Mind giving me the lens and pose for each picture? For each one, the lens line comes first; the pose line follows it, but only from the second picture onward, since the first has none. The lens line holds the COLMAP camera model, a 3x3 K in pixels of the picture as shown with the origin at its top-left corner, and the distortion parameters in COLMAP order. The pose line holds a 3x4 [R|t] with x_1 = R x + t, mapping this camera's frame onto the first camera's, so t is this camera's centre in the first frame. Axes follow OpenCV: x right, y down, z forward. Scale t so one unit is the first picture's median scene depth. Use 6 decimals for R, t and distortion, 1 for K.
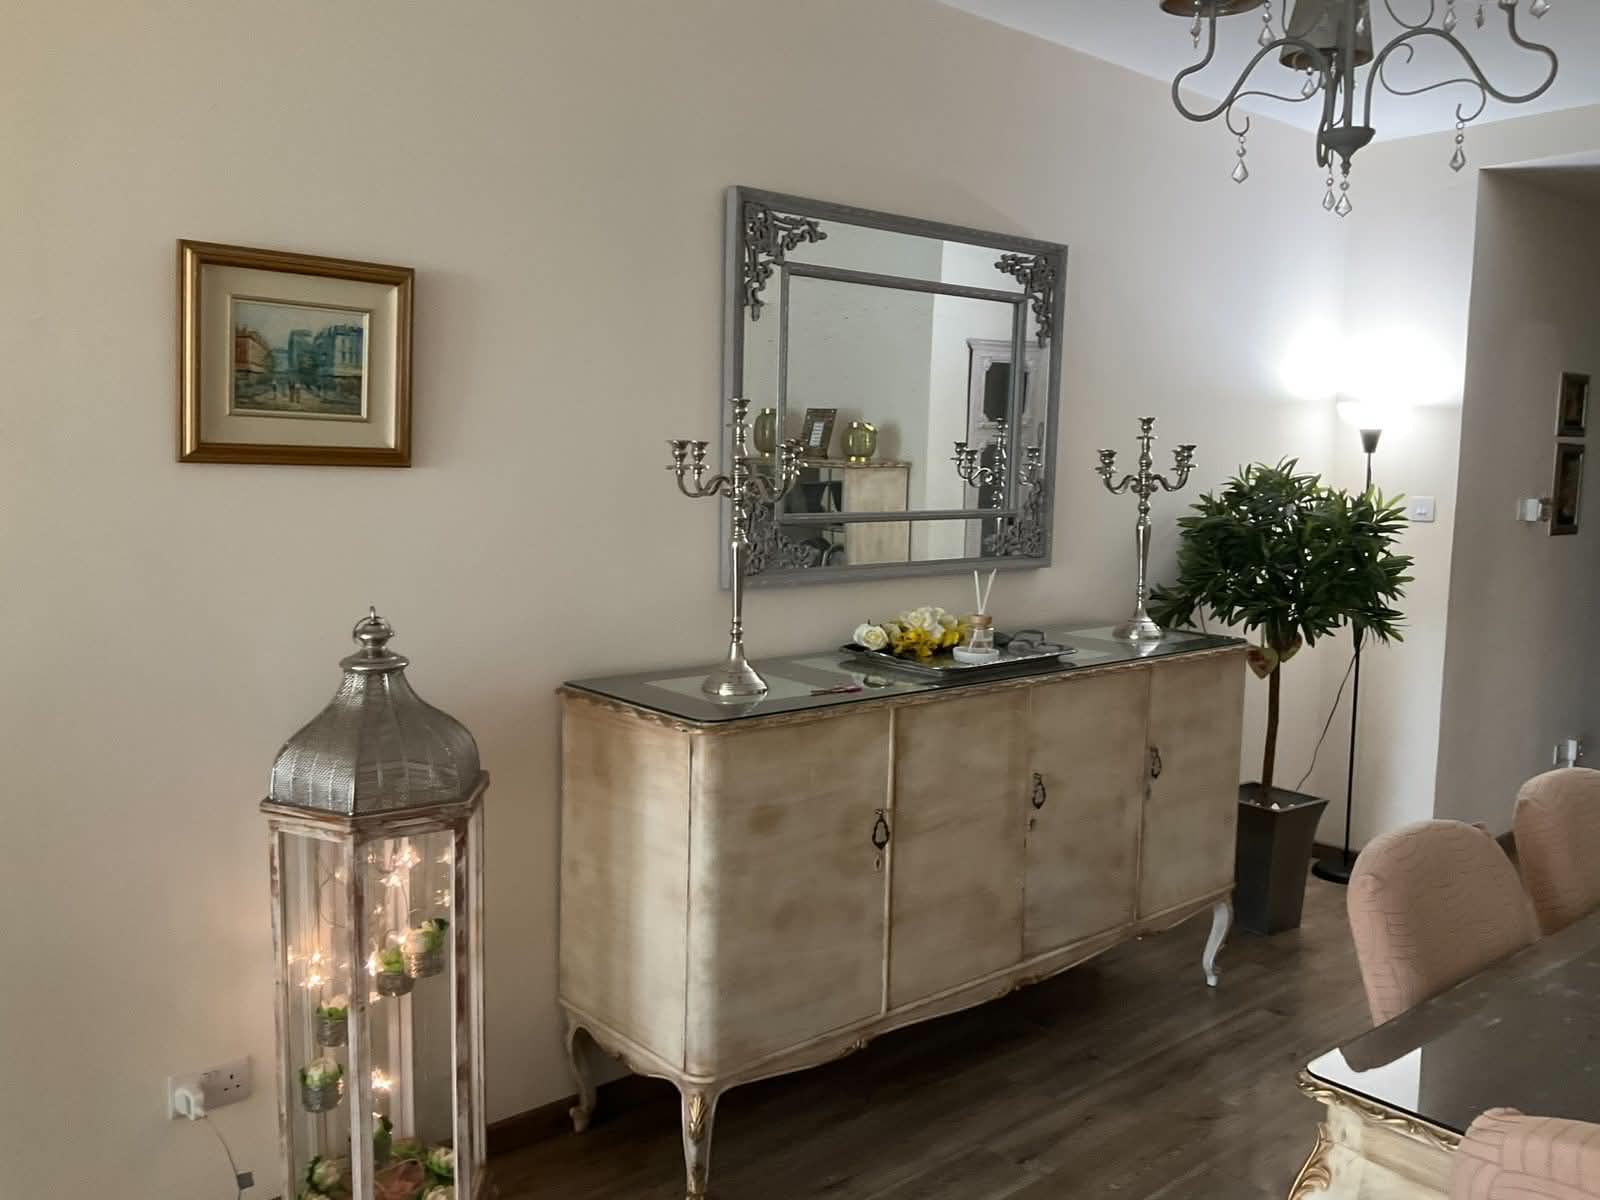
lens RADIAL K [[1328.2, 0, 795.3], [0, 1328.2, 595.2], [0, 0, 1]] dist [0.109631, -0.224329]
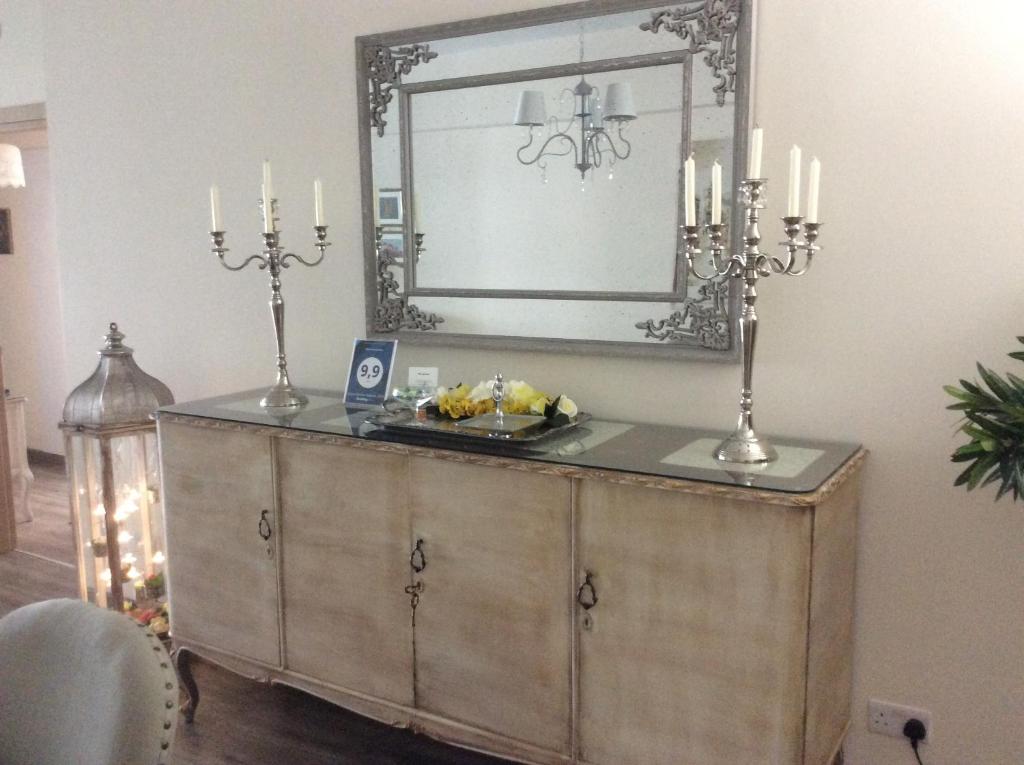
lens RADIAL K [[972.4, 0, 512.6], [0, 972.4, 373.6], [0, 0, 1]] dist [0.198040, -0.390528]
pose [[0.277541, 0.112879, -0.954060, 1.033857], [-0.085685, 0.992024, 0.092444, -0.082983], [0.956885, 0.056091, 0.284999, 0.938040]]
